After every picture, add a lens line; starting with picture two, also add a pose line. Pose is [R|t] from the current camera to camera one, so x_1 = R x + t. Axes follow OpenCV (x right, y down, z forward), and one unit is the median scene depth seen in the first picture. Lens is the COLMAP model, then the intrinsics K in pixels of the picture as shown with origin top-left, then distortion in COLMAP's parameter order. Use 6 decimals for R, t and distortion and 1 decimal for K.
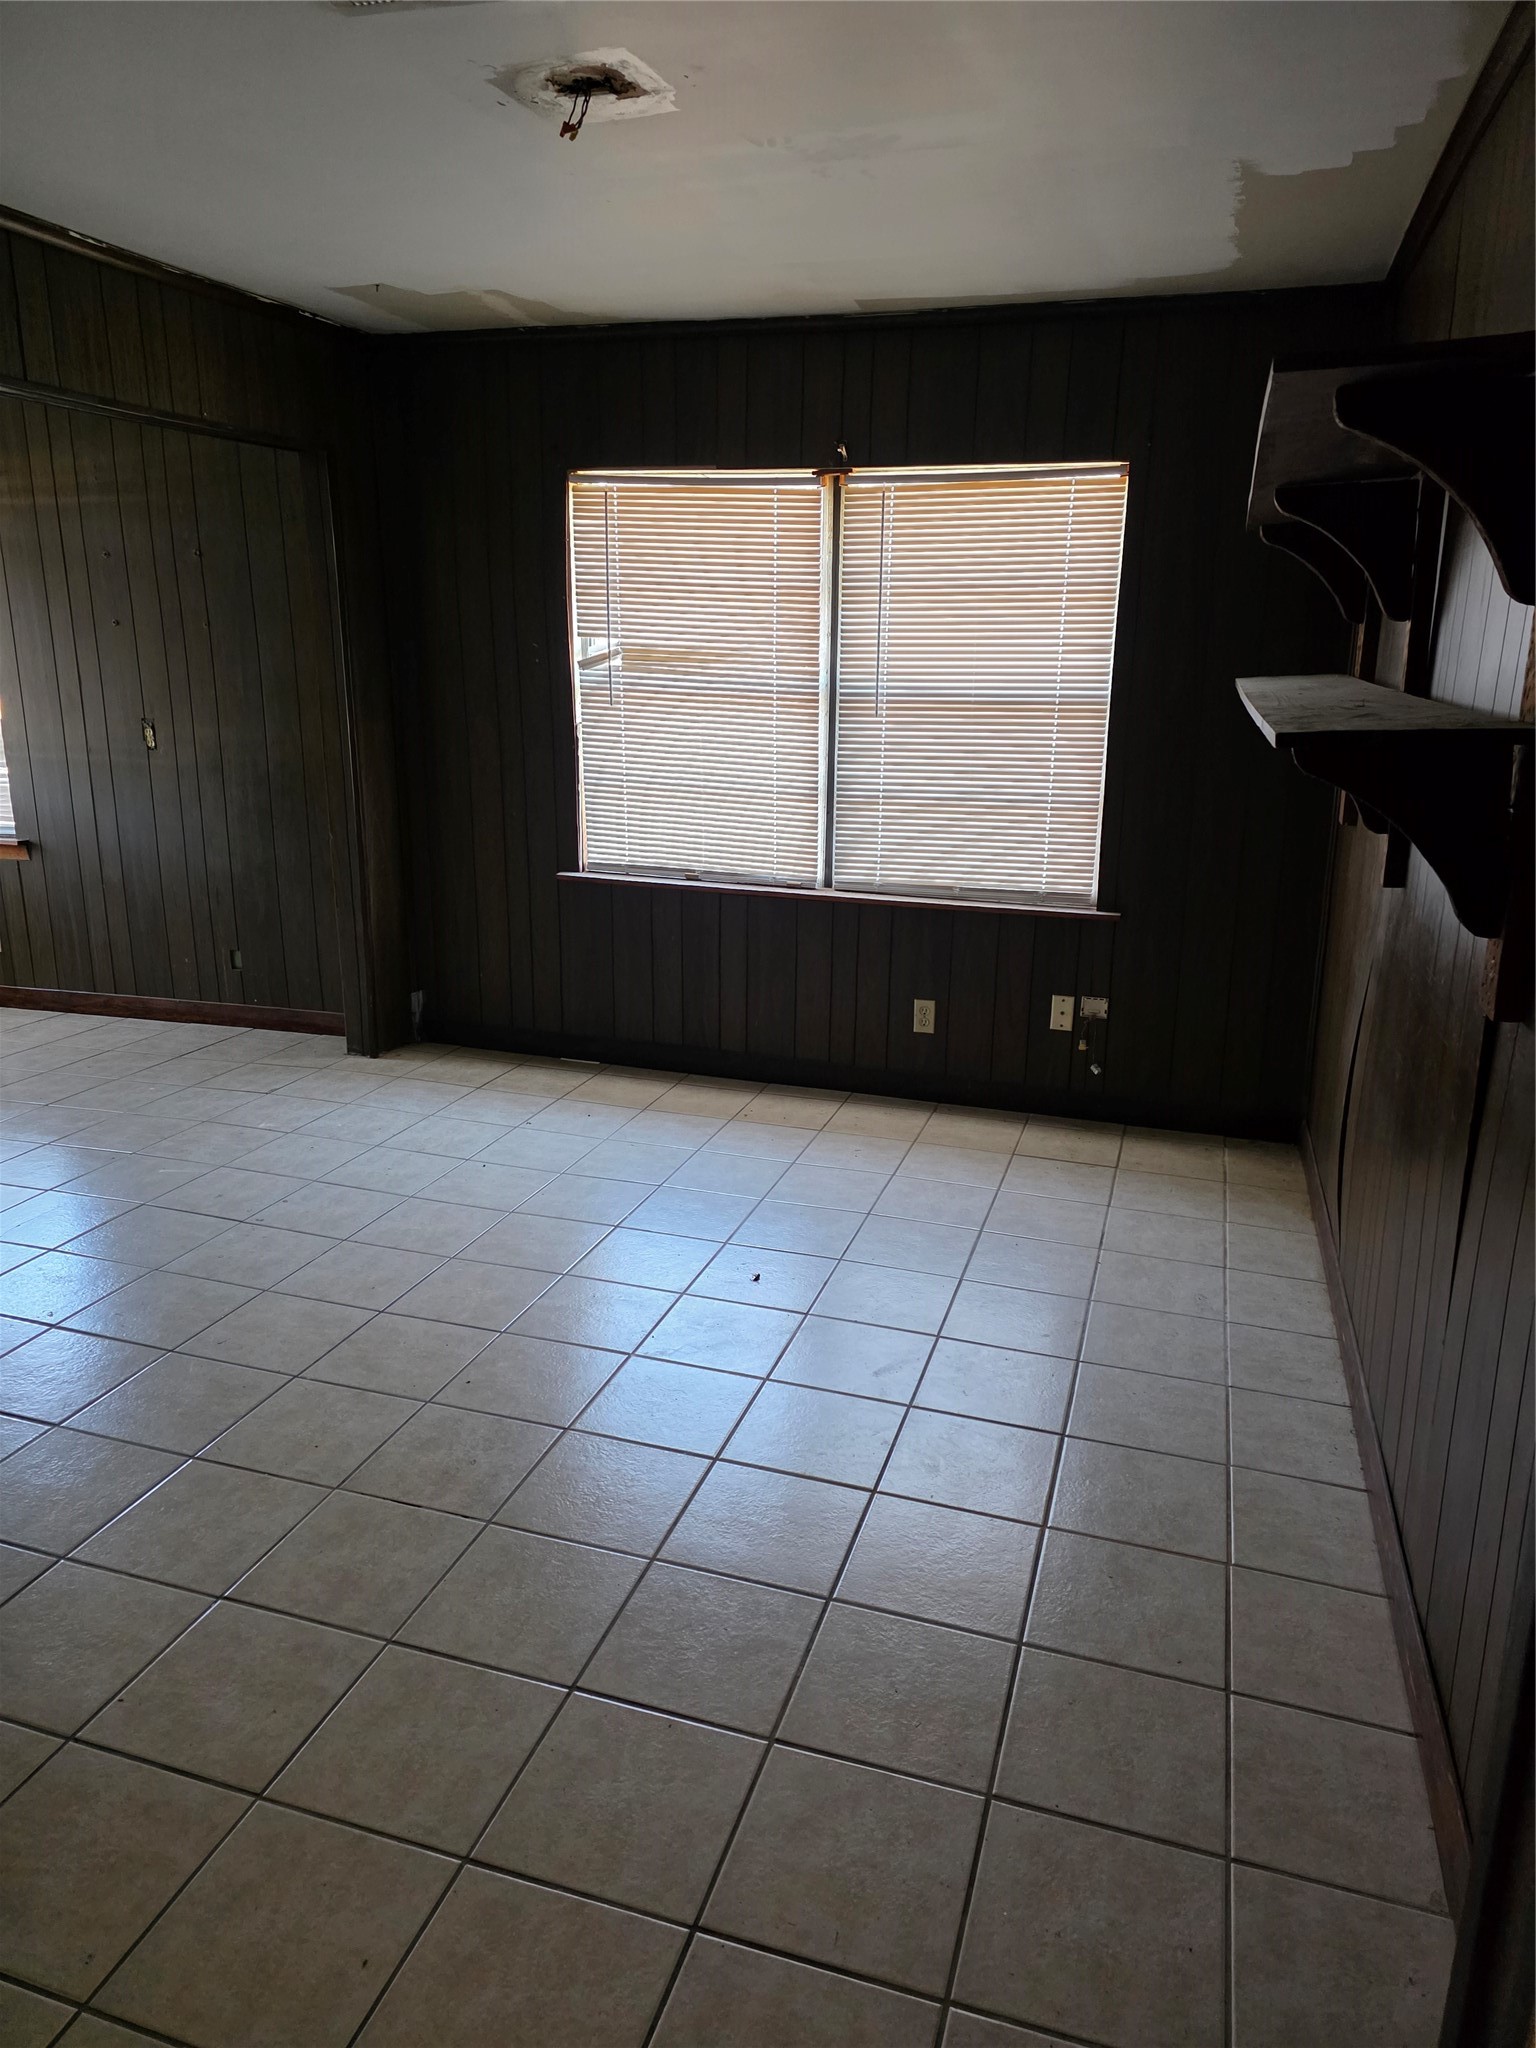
lens RADIAL K [[1385.3, 0, 771.5], [0, 1385.3, 1011.9], [0, 0, 1]] dist [0.088684, -0.074337]
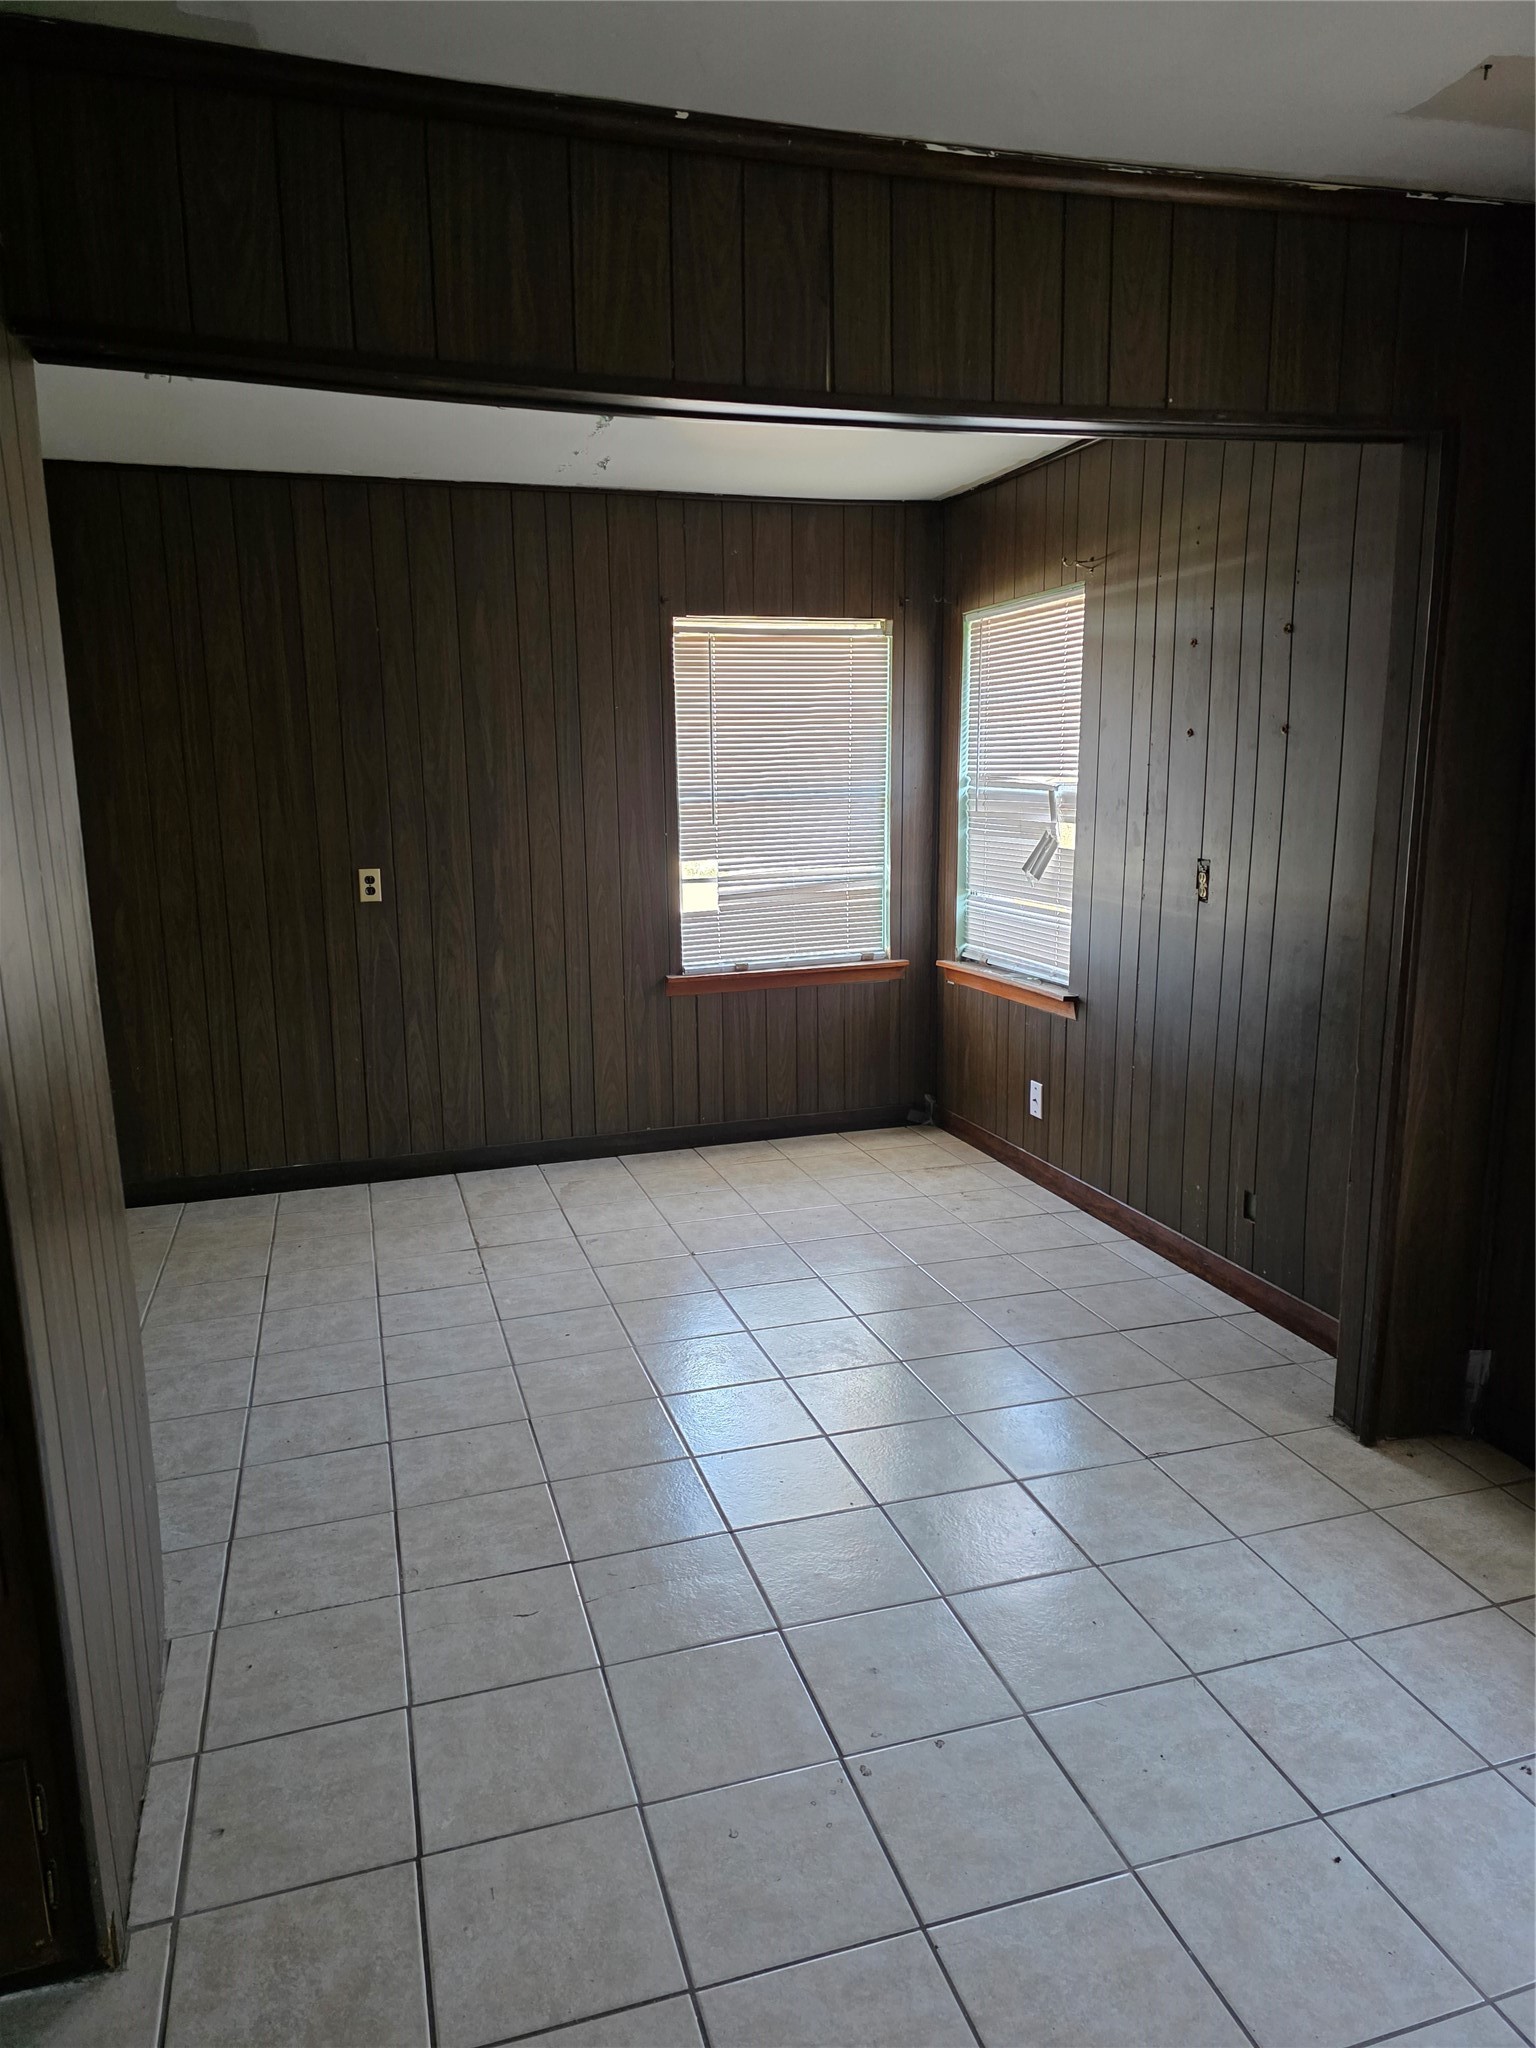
lens RADIAL K [[1385.3, 0, 771.5], [0, 1385.3, 1011.9], [0, 0, 1]] dist [0.088684, -0.074337]
pose [[0.581987, 0.142164, -0.800675, 0.020050], [-0.188393, 0.981385, 0.037312, -0.118554], [0.791075, 0.129126, 0.597935, 0.410084]]
